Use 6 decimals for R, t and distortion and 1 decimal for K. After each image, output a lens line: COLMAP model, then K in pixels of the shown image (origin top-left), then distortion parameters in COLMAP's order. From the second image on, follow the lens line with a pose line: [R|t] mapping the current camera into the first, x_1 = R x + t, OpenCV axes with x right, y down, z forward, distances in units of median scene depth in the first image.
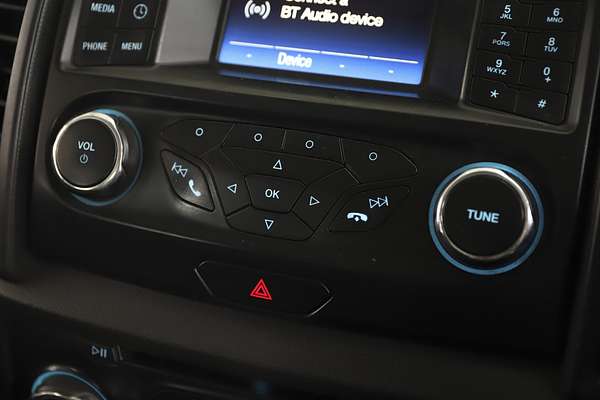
lens RADIAL K [[855.1, 0, 300.0], [0, 855.1, 200.0], [0, 0, 1]] dist [-0.001436, -0.009033]
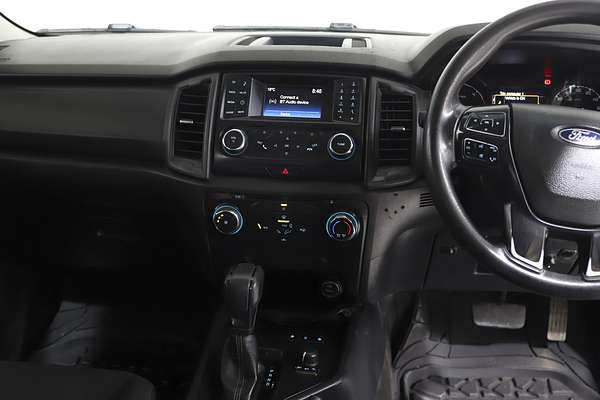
lens RADIAL K [[570.9, 0, 300.0], [0, 570.9, 200.0], [0, 0, 1]] dist [-0.001172, -0.000145]
pose [[0.978424, -0.067581, 0.195243, -0.451502], [0.087745, 0.991454, -0.096539, 0.447235], [-0.187050, 0.111587, 0.975992, -1.369272]]
